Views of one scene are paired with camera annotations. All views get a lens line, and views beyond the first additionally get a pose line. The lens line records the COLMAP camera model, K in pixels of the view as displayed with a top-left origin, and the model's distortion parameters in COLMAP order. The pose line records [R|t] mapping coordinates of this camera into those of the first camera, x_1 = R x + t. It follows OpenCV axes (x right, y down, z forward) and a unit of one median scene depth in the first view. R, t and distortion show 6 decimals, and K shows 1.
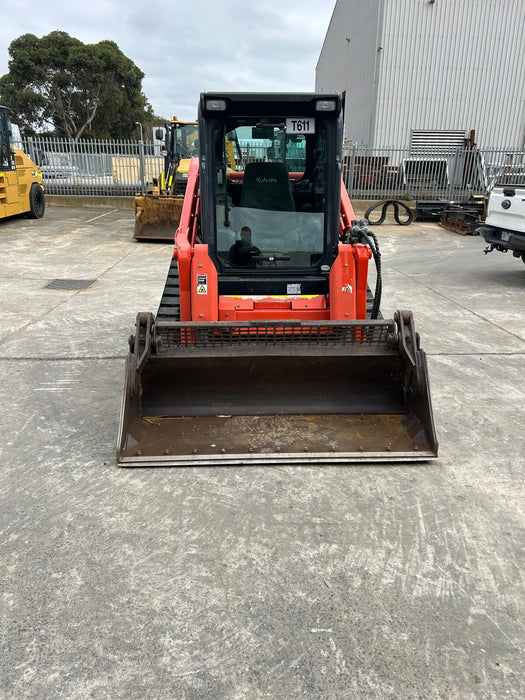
lens RADIAL K [[524.6, 0, 265.4], [0, 524.6, 352.4], [0, 0, 1]] dist [0.054648, -0.064607]
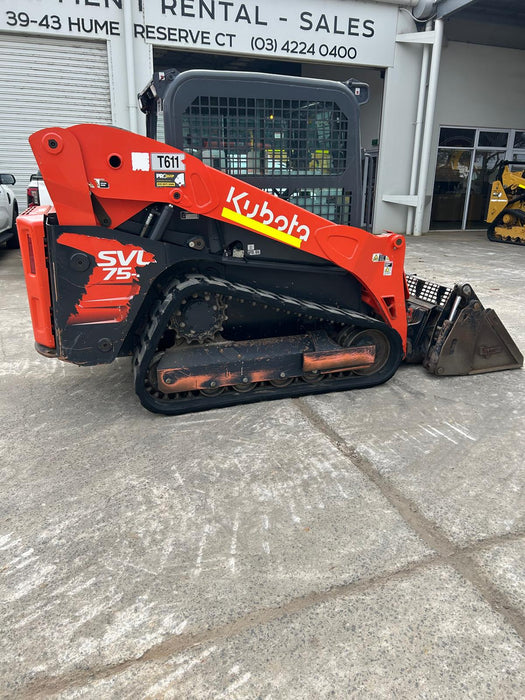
lens RADIAL K [[525.1, 0, 261.9], [0, 525.1, 352.4], [0, 0, 1]] dist [0.049772, -0.052734]
pose [[-0.274284, -0.307059, 0.911308, -1.067484], [0.290452, 0.876942, 0.382899, -0.453121], [-0.916737, 0.369714, -0.151346, 1.418792]]
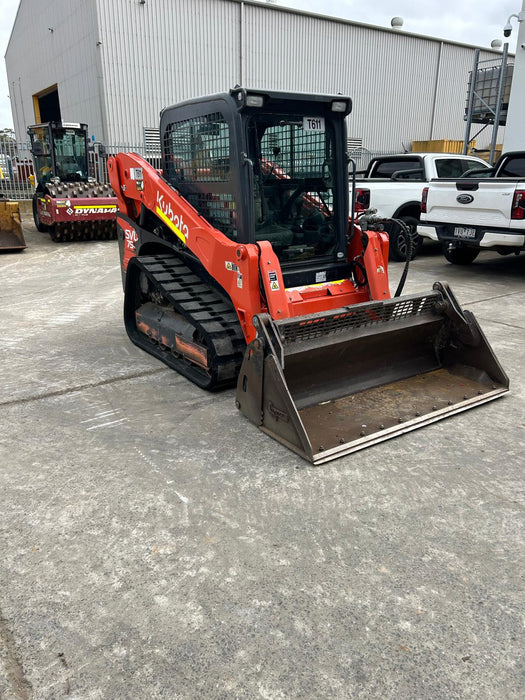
lens RADIAL K [[525.1, 0, 261.9], [0, 525.1, 352.4], [0, 0, 1]] dist [0.049772, -0.052734]
pose [[0.857560, -0.176611, 0.483114, -0.607842], [0.174647, 0.983387, 0.049486, -0.045212], [-0.483828, 0.041937, 0.874158, 0.131082]]
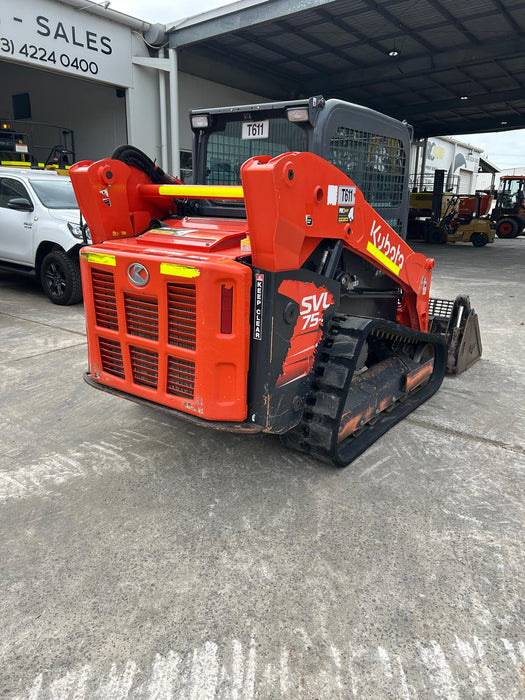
lens RADIAL K [[525.1, 0, 261.9], [0, 525.1, 352.4], [0, 0, 1]] dist [0.049772, -0.052734]
pose [[-0.779387, -0.194344, 0.595639, -0.591940], [0.171007, 0.848596, 0.500640, -0.651155], [-0.602754, 0.492051, -0.628151, 1.983186]]
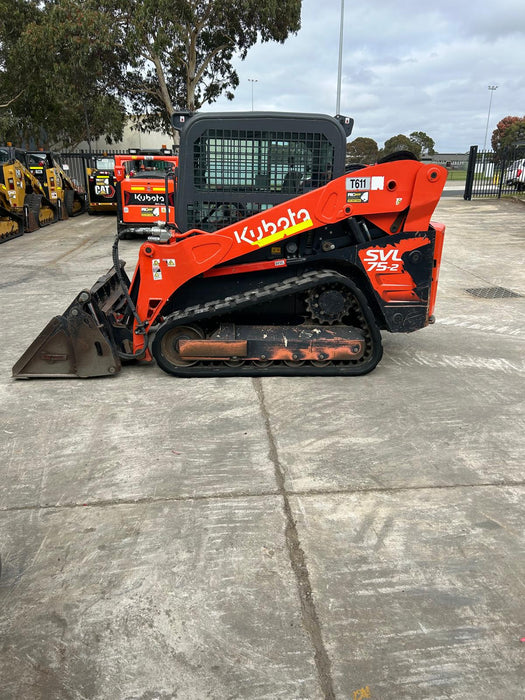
lens RADIAL K [[525.2, 0, 266.3], [0, 525.2, 347.6], [0, 0, 1]] dist [0.109584, -0.180367]
pose [[0.055836, 0.298899, -0.952650, 1.328952], [-0.323319, 0.908140, 0.265984, -0.372375], [0.944641, 0.293158, 0.147346, 1.095526]]
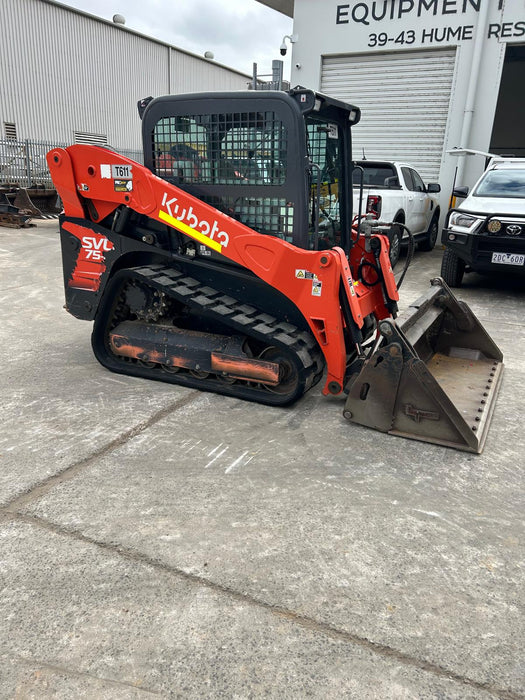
lens RADIAL K [[525.1, 0, 261.9], [0, 525.1, 352.4], [0, 0, 1]] dist [0.049772, -0.052734]
pose [[0.498943, -0.267889, 0.824191, -1.002813], [0.249811, 0.955115, 0.159215, -0.198075], [-0.829850, 0.126453, 0.543470, 0.571381]]
